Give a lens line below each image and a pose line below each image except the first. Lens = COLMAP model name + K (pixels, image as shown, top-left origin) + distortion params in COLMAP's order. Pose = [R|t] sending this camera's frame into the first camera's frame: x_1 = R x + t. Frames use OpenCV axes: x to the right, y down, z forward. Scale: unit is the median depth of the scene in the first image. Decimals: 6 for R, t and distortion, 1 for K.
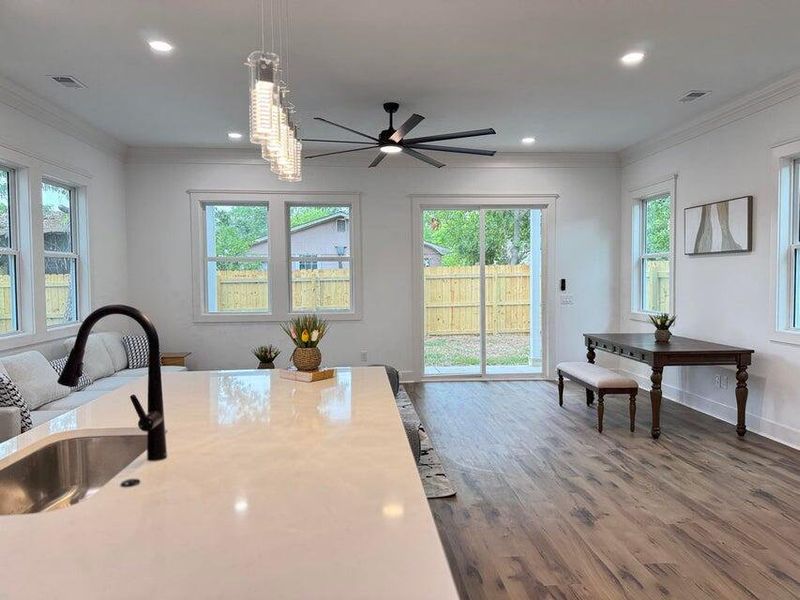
lens RADIAL K [[559.9, 0, 402.1], [0, 559.9, 297.2], [0, 0, 1]] dist [0.065320, -0.075398]
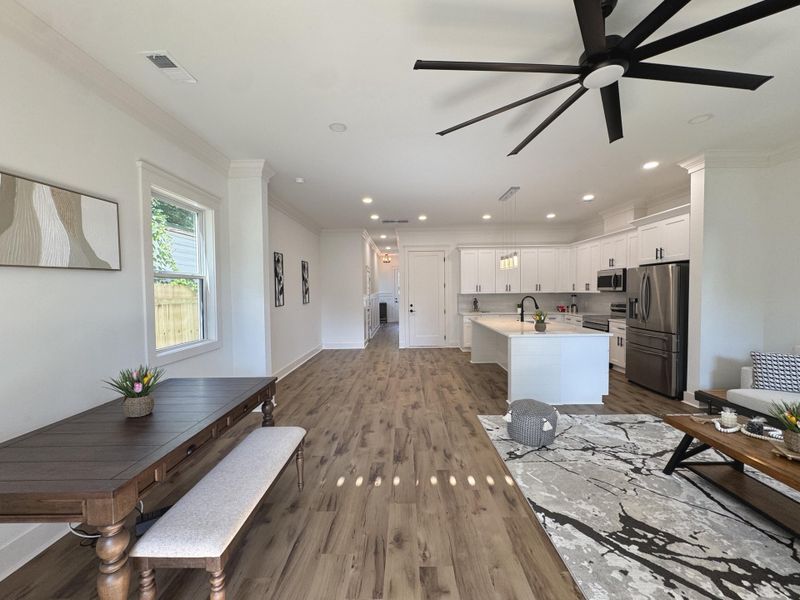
lens RADIAL K [[316.7, 0, 400.7], [0, 316.7, 300.6], [0, 0, 1]] dist [-0.000198, -0.000108]
pose [[-0.995132, 0.017120, 0.097056, 0.151977], [0.023871, 0.997343, 0.068826, -0.058201], [-0.095620, 0.070808, -0.992896, 1.297778]]
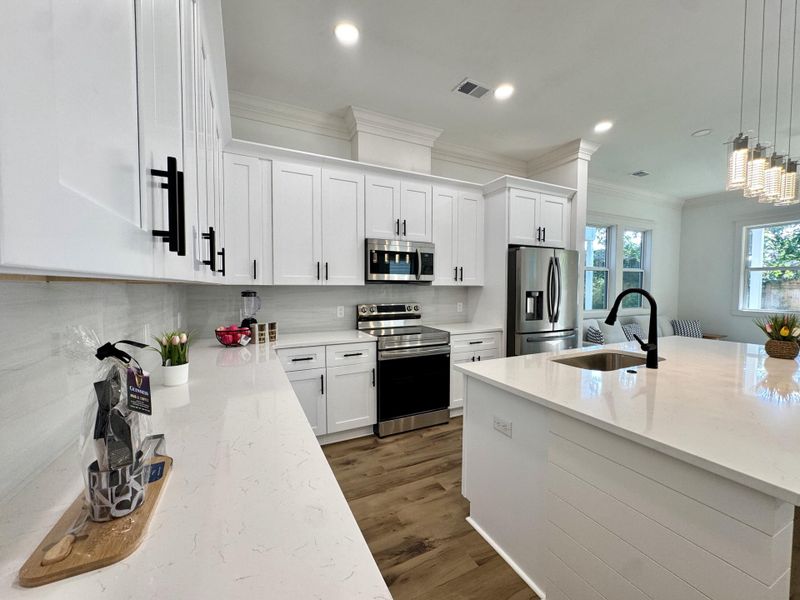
lens RADIAL K [[322.9, 0, 400.0], [0, 322.9, 300.8], [0, 0, 1]] dist [-0.001532, 0.000039]
pose [[0.369909, 0.047586, -0.927849, 0.080738], [-0.039085, 0.998600, 0.035633, 0.015058], [0.928246, 0.023084, 0.371251, -0.067094]]
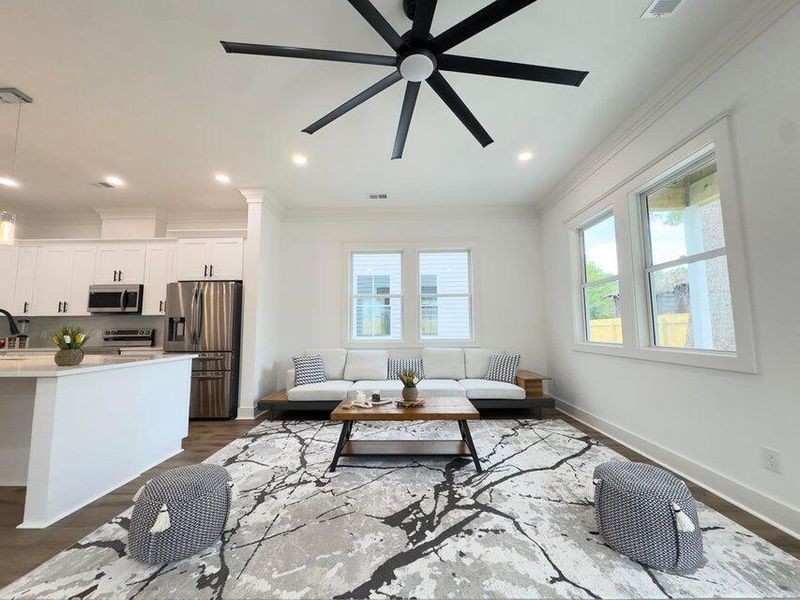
lens RADIAL K [[316.7, 0, 400.1], [0, 316.7, 299.4], [0, 0, 1]] dist [-0.000198, -0.000108]
pose [[-0.102712, -0.084226, -0.991139, 0.286239], [-0.028720, 0.996244, -0.081684, 0.012927], [0.994296, 0.020075, -0.104746, 0.977254]]
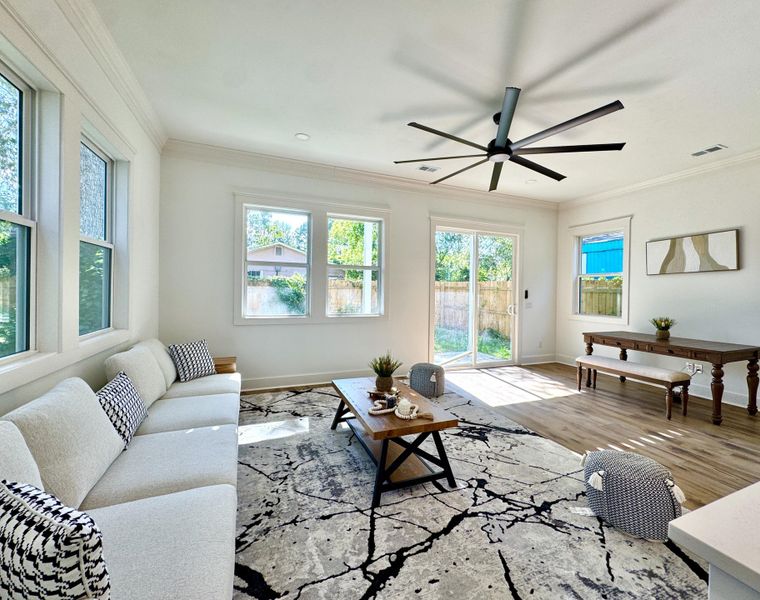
lens RADIAL K [[325.1, 0, 389.7], [0, 325.1, 292.7], [0, 0, 1]] dist [0.000891, -0.000431]
pose [[0.950336, 0.021623, 0.310475, -0.371409], [-0.012394, 0.999422, -0.031668, 0.003426], [-0.310980, 0.026247, 0.950054, 0.483666]]
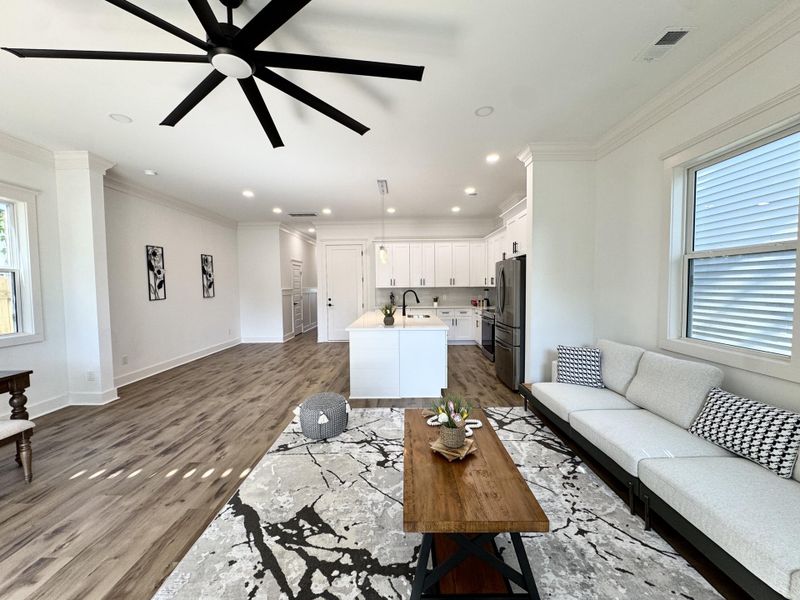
lens RADIAL K [[316.7, 0, 399.9], [0, 316.7, 300.3], [0, 0, 1]] dist [-0.000198, -0.000108]
pose [[-0.995558, 0.014656, 0.093000, -0.206007], [0.022774, 0.995962, 0.086839, -0.048952], [-0.091352, 0.088572, -0.991872, 1.262878]]
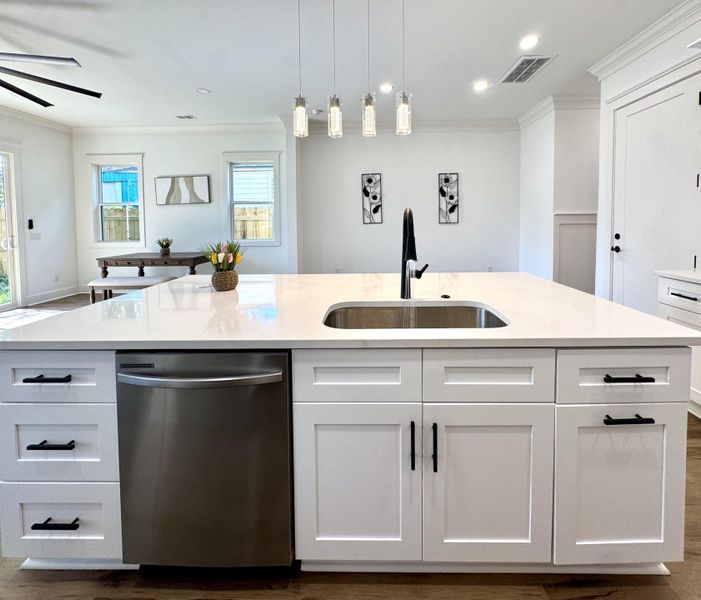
lens RADIAL K [[306.7, 0, 366.4], [0, 306.7, 240.9], [0, 0, 1]] dist [-0.002975, 0.002890]
pose [[0.099020, -0.062821, 0.993100, -0.403652], [0.049329, 0.997088, 0.058155, 0.014967], [-0.993862, 0.043230, 0.101830, 0.302065]]
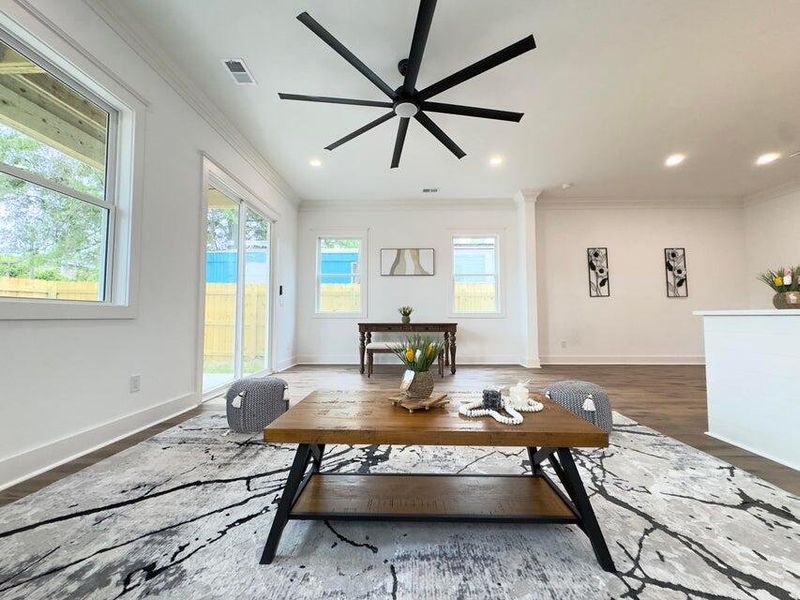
lens RADIAL K [[316.7, 0, 399.8], [0, 316.7, 300.3], [0, 0, 1]] dist [-0.000198, -0.000108]
pose [[0.101668, 0.059709, 0.993025, -0.484504], [0.037436, 0.997261, -0.063797, 0.069892], [-0.994114, 0.043661, 0.099154, 0.929674]]
